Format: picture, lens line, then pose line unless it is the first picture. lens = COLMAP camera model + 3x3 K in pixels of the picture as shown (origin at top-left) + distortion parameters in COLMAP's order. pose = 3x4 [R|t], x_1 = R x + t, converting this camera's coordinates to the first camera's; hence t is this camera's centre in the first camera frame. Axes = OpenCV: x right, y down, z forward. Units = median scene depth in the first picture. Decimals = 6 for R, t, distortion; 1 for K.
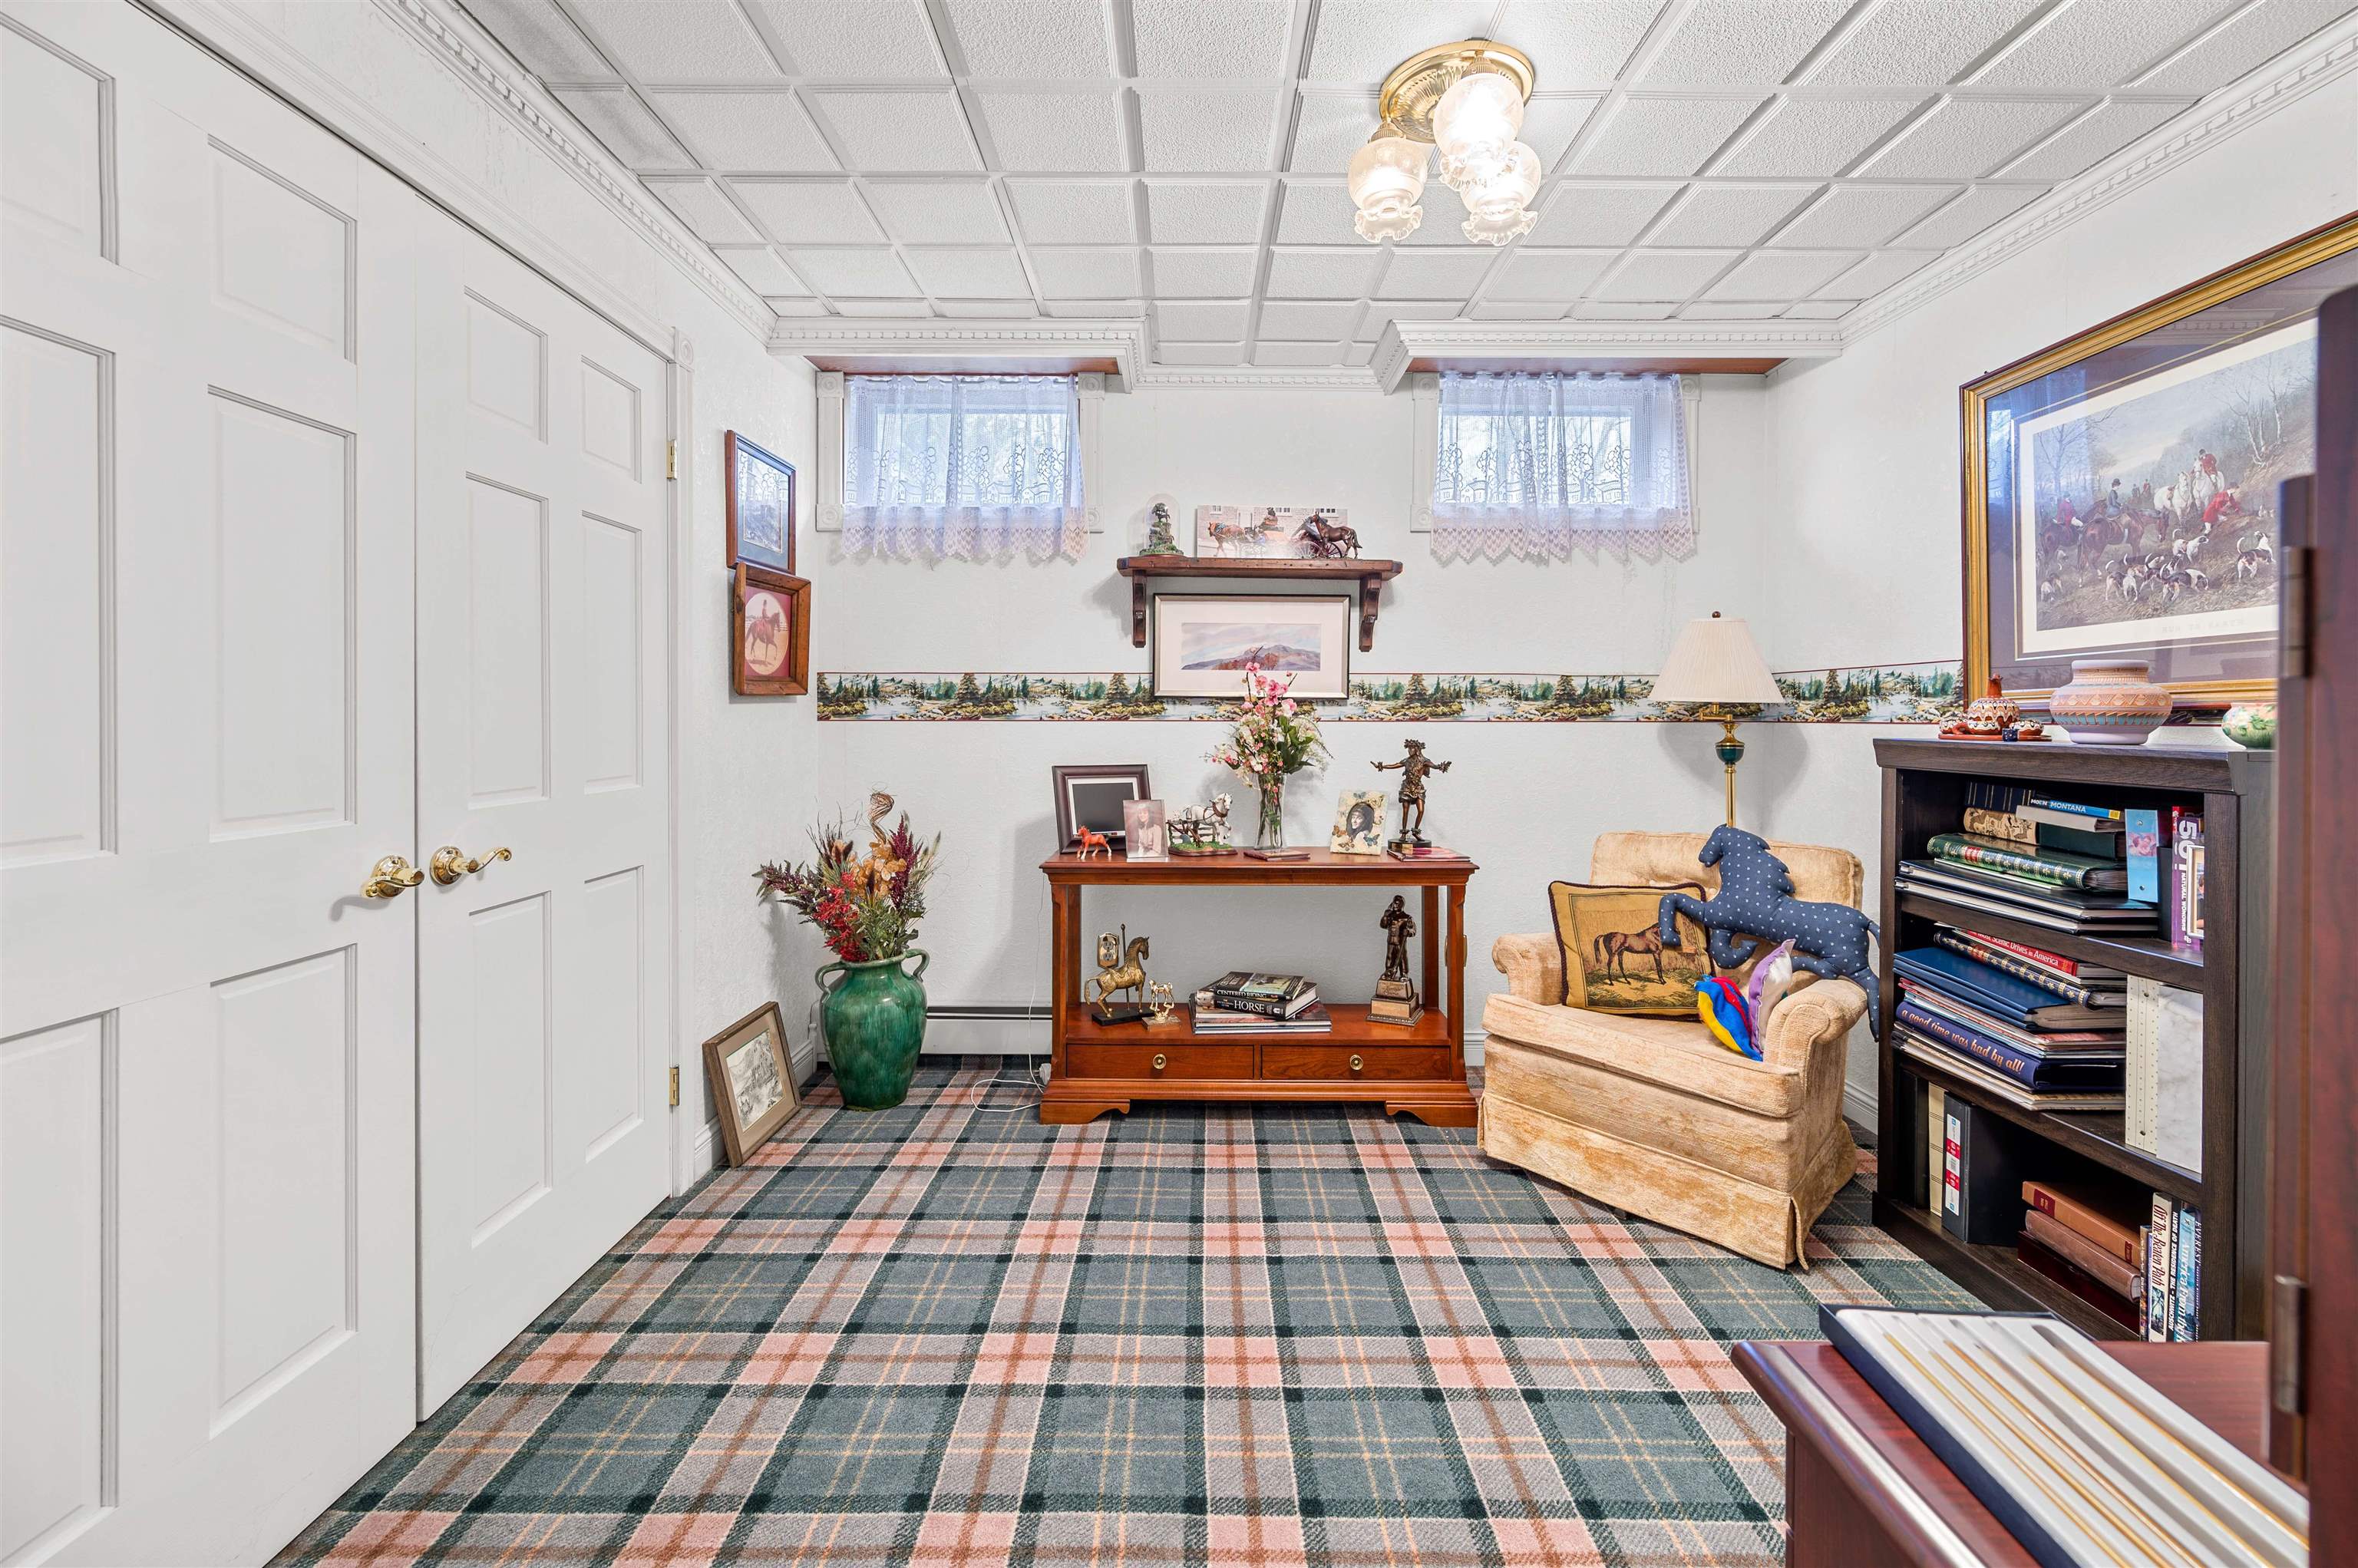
lens RADIAL K [[934.1, 0, 1175.0], [0, 934.1, 719.4], [0, 0, 1]] dist [-0.003195, 0.000971]
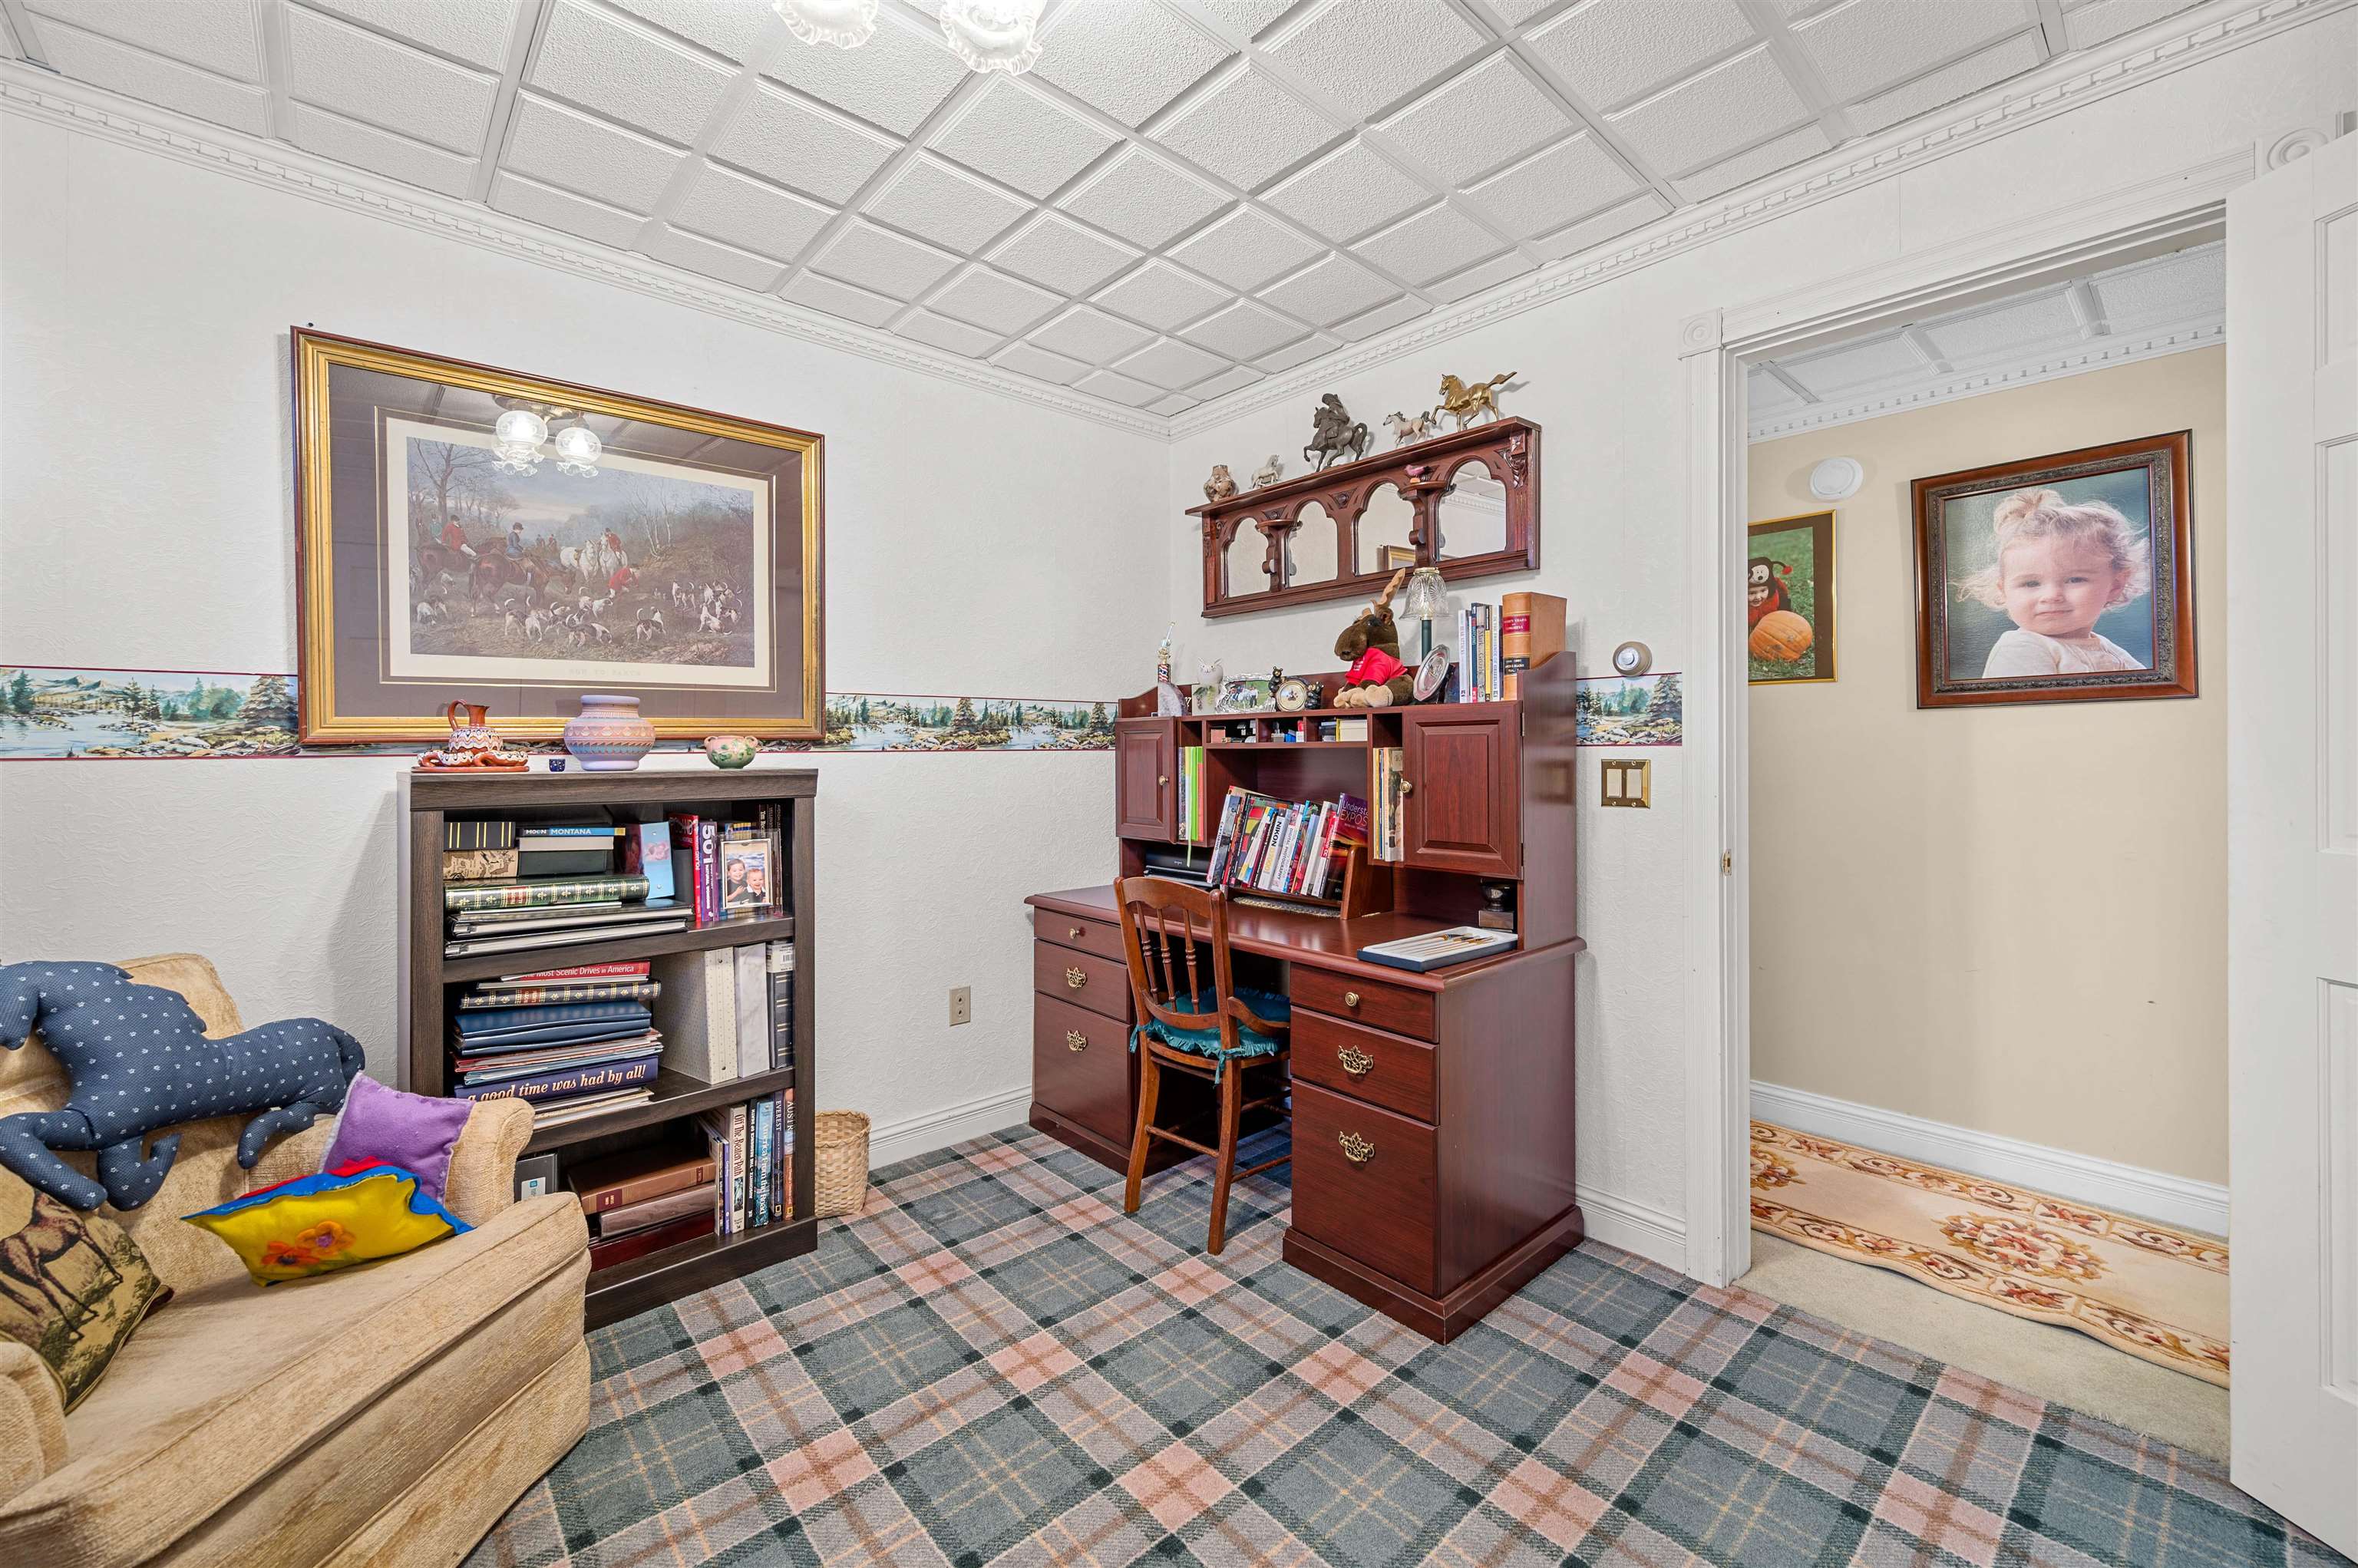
lens RADIAL K [[934.1, 0, 1214.7], [0, 934.1, 743.5], [0, 0, 1]] dist [-0.003195, 0.000971]
pose [[-0.681965, 0.002064, 0.731382, -0.324327], [0.005623, 0.999981, 0.002421, -0.004924], [-0.731363, 0.005764, -0.681964, 1.204659]]
